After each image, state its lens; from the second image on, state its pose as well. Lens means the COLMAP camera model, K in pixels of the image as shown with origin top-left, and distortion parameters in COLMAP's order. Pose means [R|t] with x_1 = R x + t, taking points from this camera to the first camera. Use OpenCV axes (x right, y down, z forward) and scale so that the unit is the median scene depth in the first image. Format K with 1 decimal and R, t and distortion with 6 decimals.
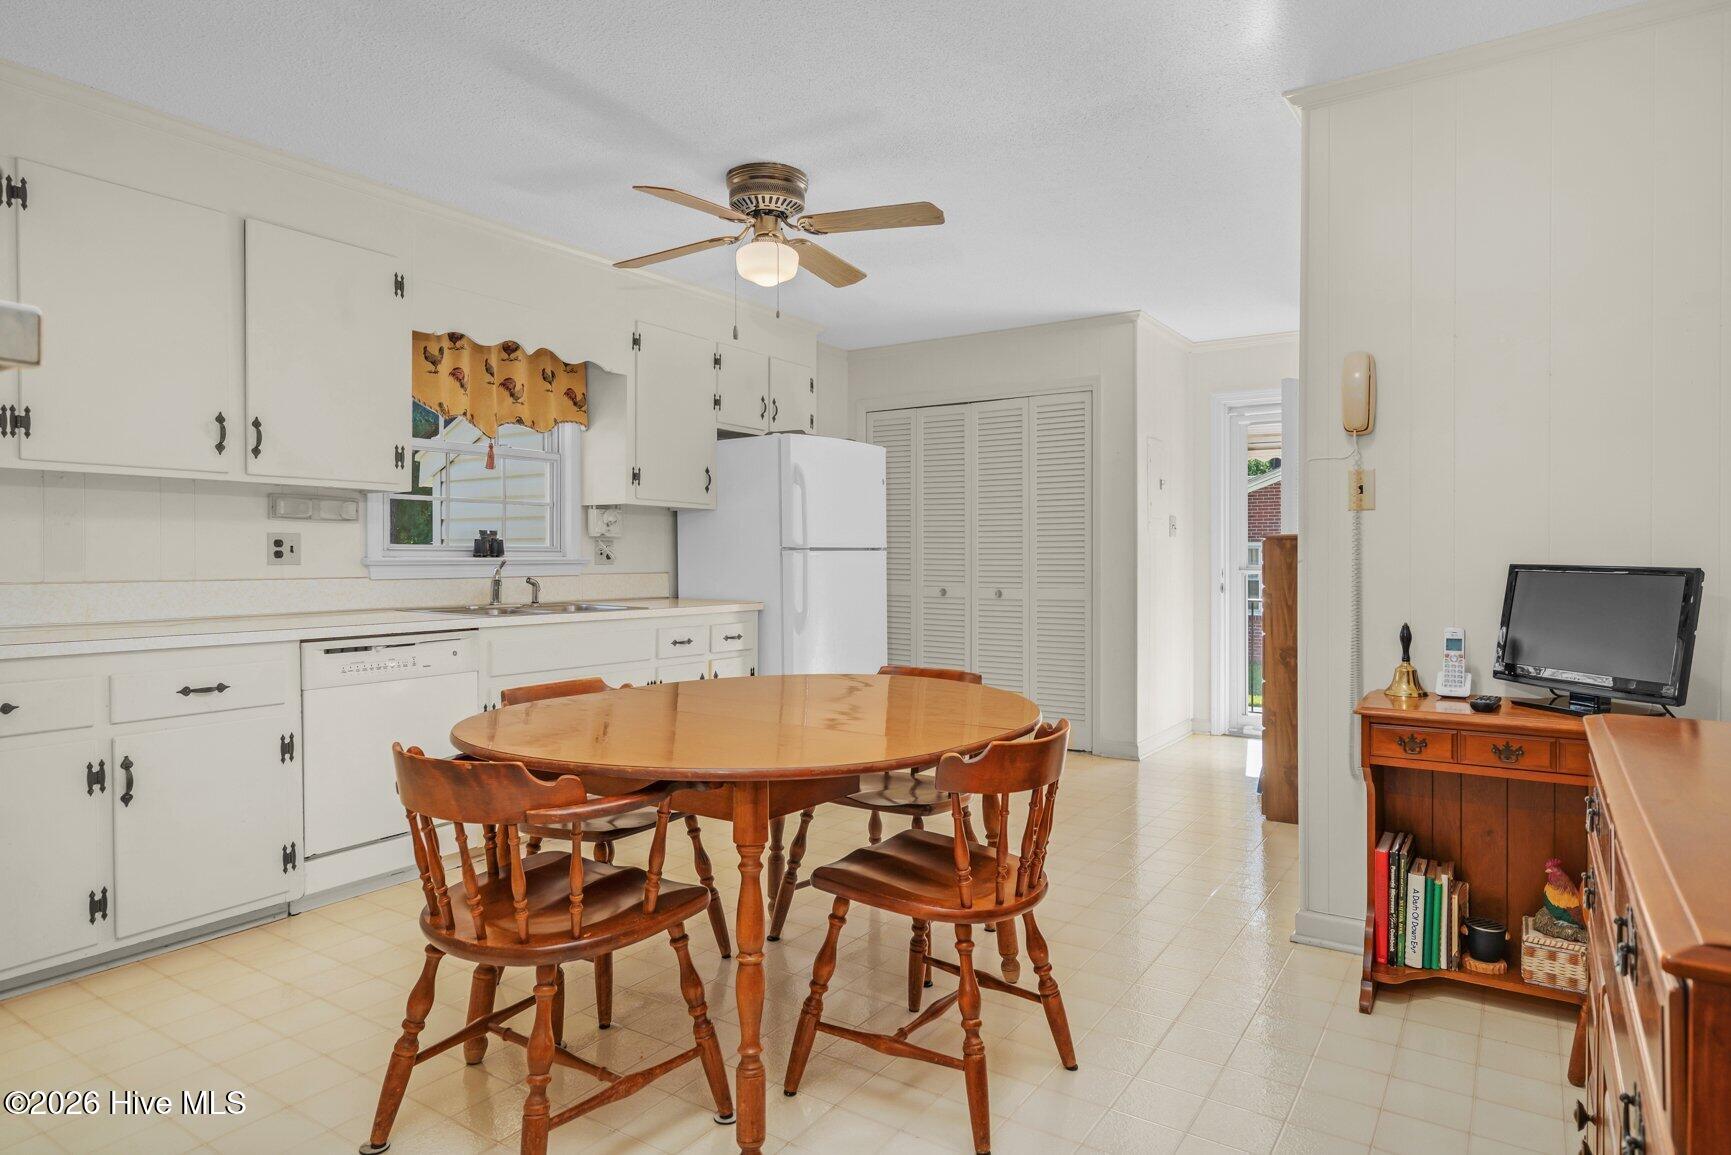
lens RADIAL K [[1011.6, 0, 867.3], [0, 1011.6, 572.3], [0, 0, 1]] dist [-0.001584, -0.000533]
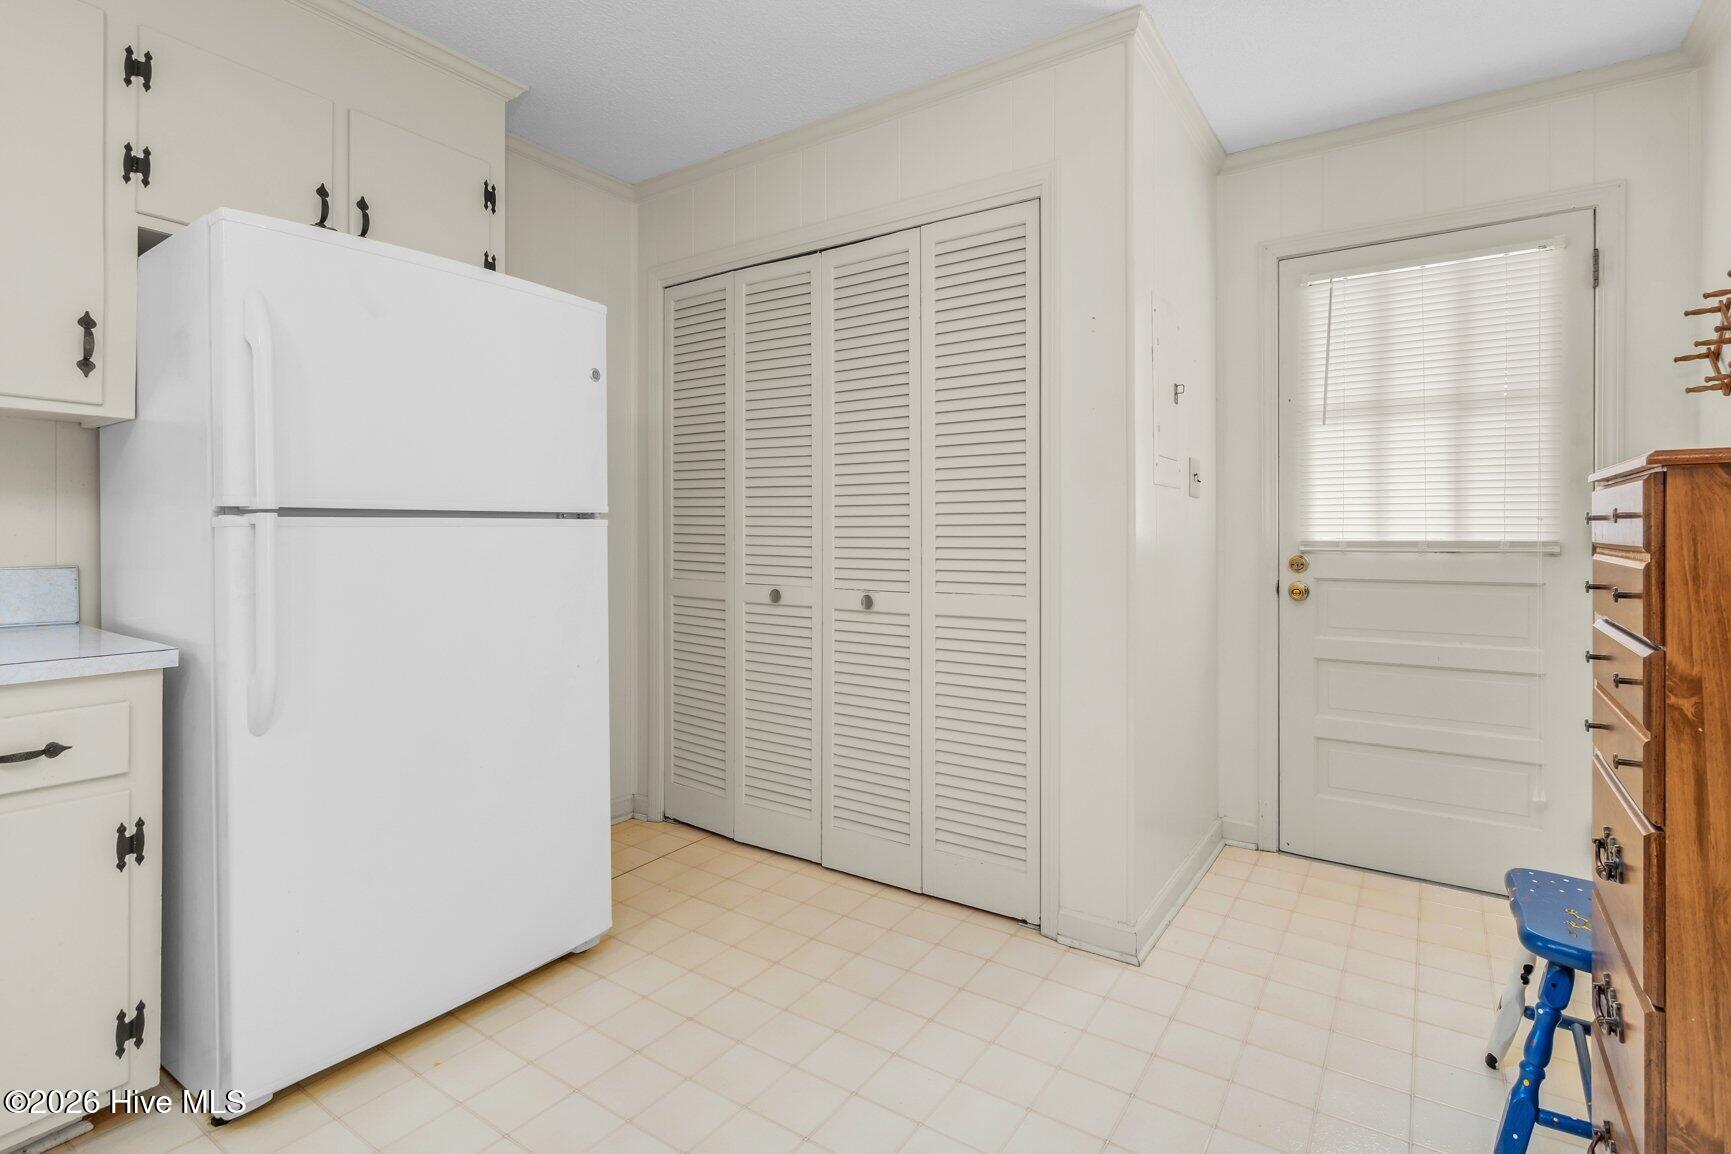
lens RADIAL K [[836.9, 0, 859.6], [0, 836.9, 535.2], [0, 0, 1]] dist [0.002309, -0.000096]
pose [[0.999741, 0.001851, -0.022681, 0.137981], [-0.002080, 0.999947, -0.010068, -0.009500], [0.022661, 0.010113, 0.999692, 0.567471]]
